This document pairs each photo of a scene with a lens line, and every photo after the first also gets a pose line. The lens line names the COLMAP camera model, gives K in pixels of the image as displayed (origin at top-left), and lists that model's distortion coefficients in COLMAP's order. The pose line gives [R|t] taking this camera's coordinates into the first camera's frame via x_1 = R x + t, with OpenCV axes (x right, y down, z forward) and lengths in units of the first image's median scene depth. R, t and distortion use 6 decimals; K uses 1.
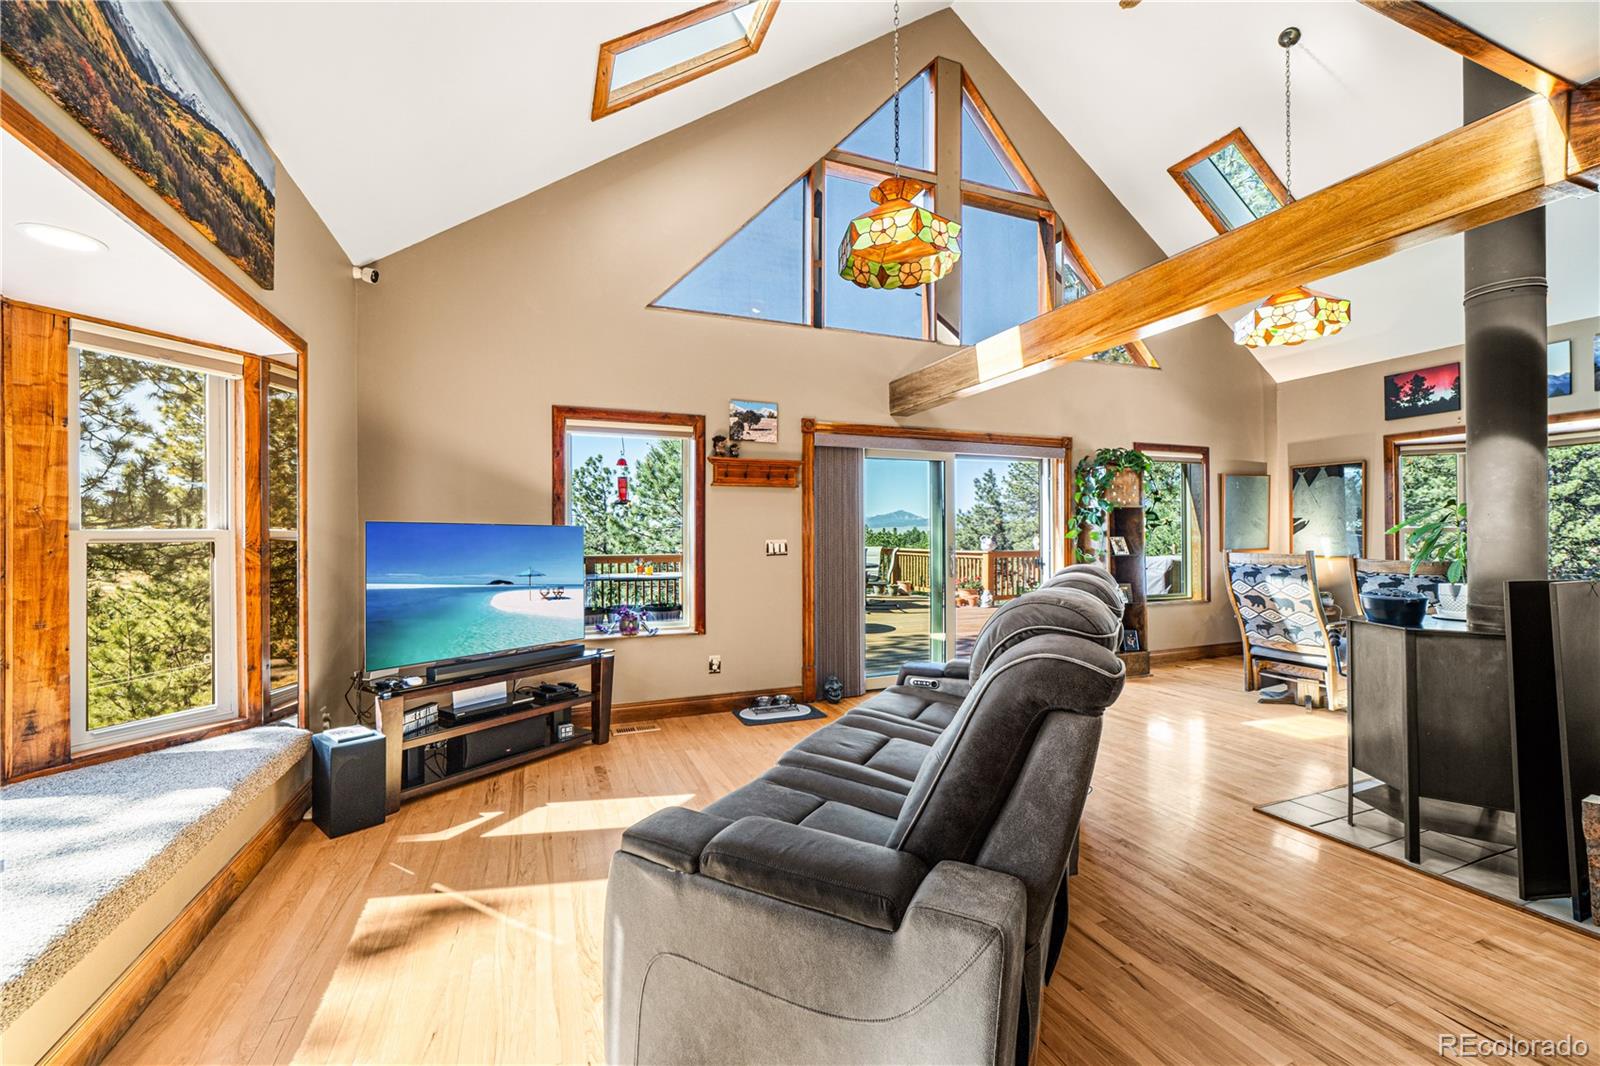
lens RADIAL K [[651.0, 0, 786.2], [0, 651.0, 534.0], [0, 0, 1]] dist [0.002369, -0.001405]
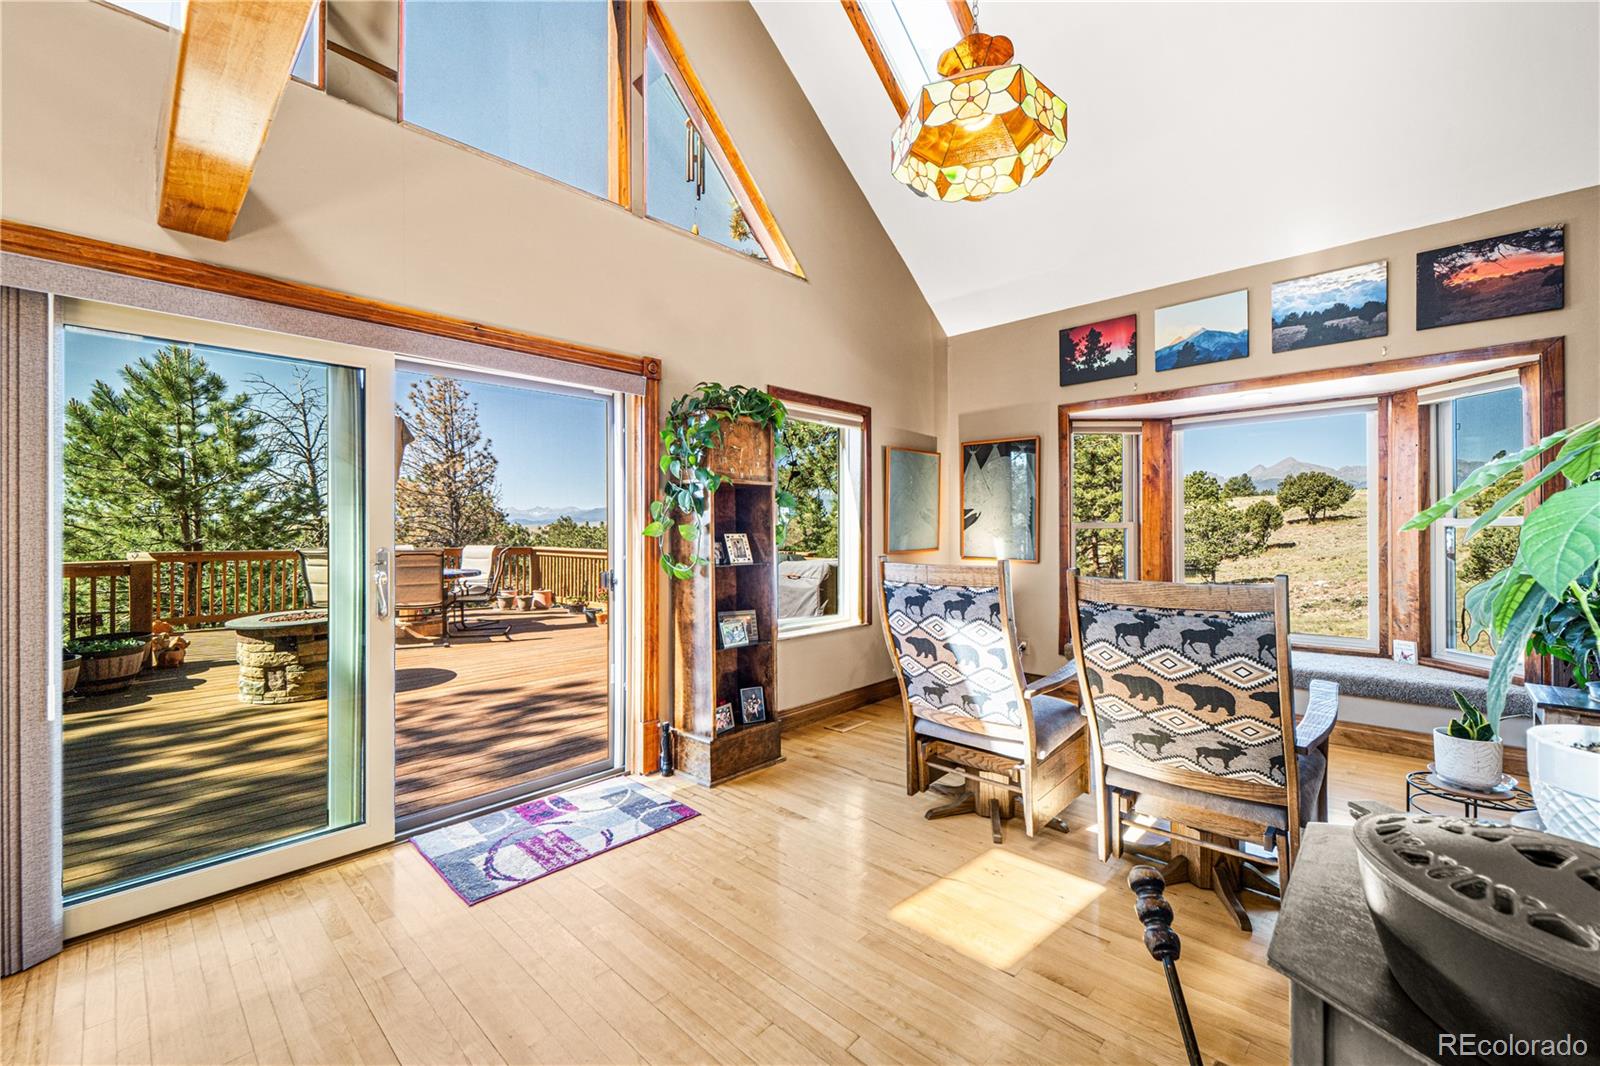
lens RADIAL K [[651.0, 0, 807.3], [0, 651.0, 530.1], [0, 0, 1]] dist [0.002369, -0.001405]
pose [[0.903089, 0.002248, 0.429448, 0.312159], [-0.003348, 0.999993, 0.001805, -0.000246], [-0.429441, -0.003068, 0.903090, 0.429382]]
